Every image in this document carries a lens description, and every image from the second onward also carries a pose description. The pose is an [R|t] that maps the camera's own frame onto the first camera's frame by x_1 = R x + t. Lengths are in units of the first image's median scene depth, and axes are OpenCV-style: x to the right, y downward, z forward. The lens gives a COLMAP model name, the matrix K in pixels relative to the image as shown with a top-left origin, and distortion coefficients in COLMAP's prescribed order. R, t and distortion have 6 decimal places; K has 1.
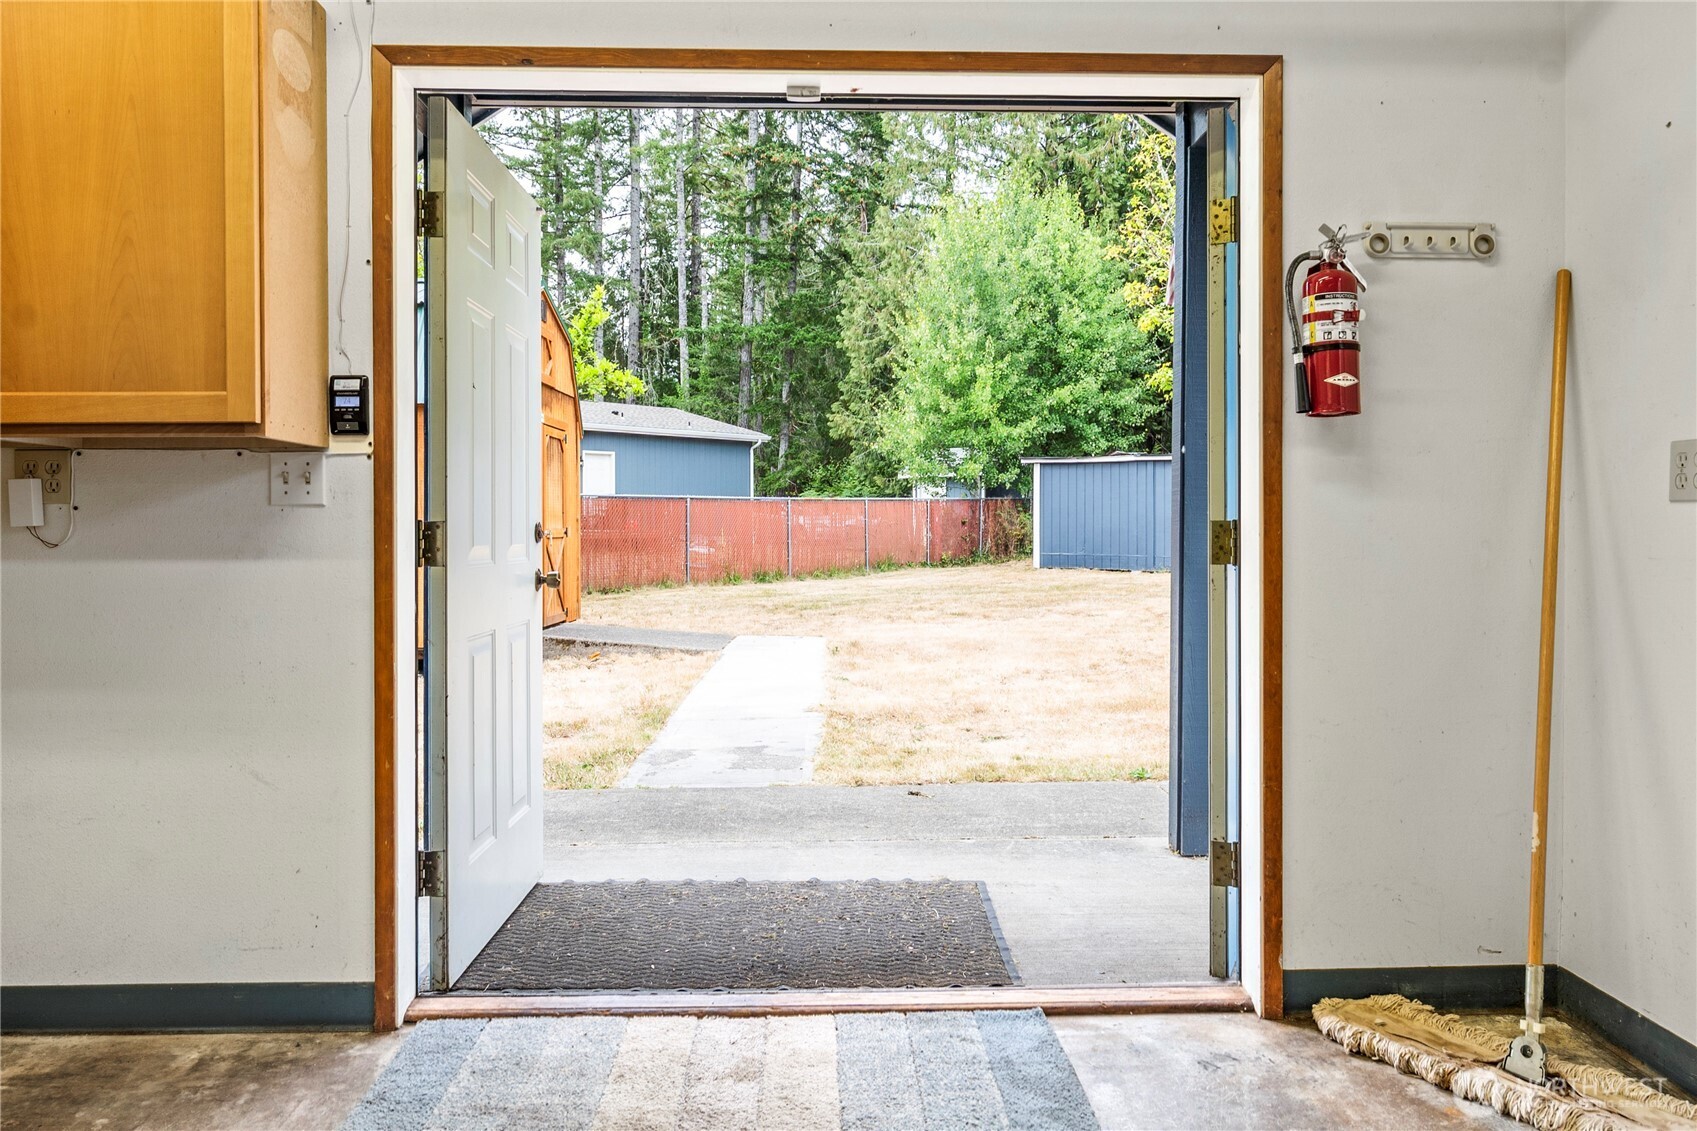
lens RADIAL K [[1207.0, 0, 853.4], [0, 1207.0, 542.6], [0, 0, 1]] dist [-0.000965, -0.001860]
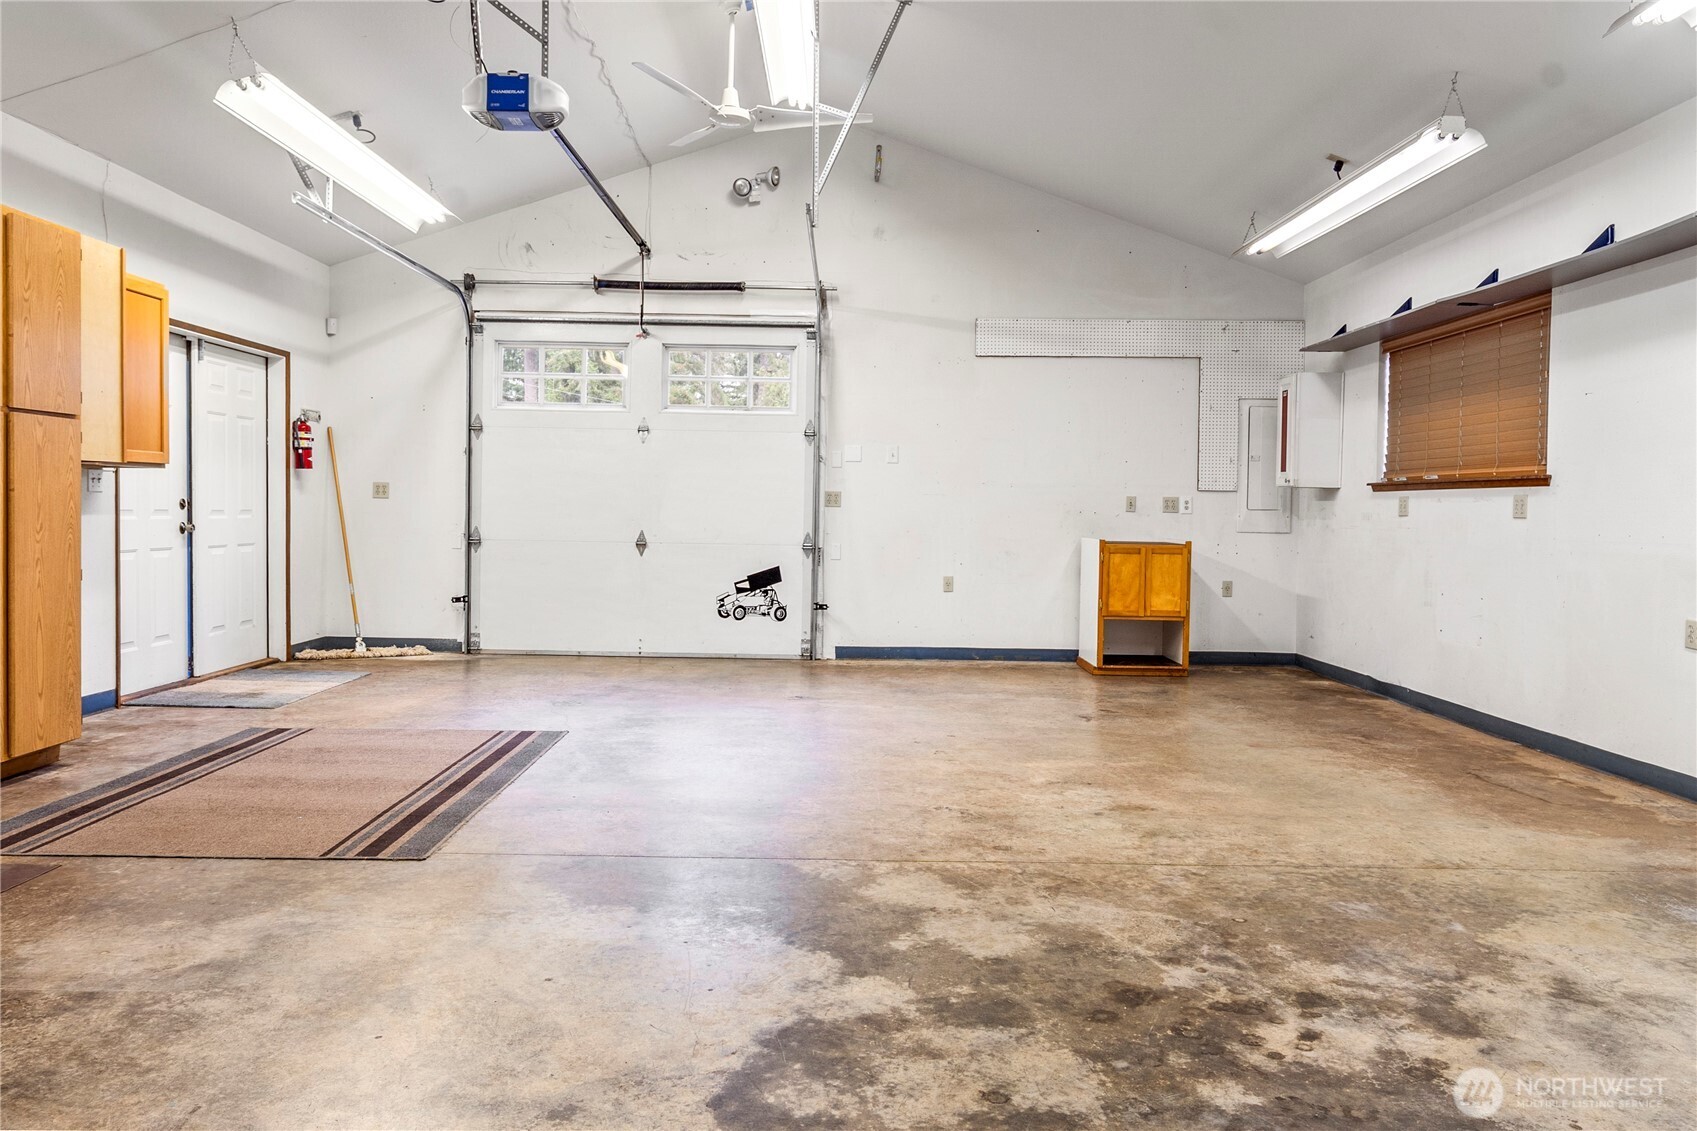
lens RADIAL K [[1207.0, 0, 853.4], [0, 1207.0, 542.6], [0, 0, 1]] dist [-0.000965, -0.001860]
pose [[0.018871, -0.025144, 0.999506, -2.761523], [-0.009555, 0.999634, 0.025328, -0.006013], [-0.999776, -0.010028, 0.018624, -0.515194]]
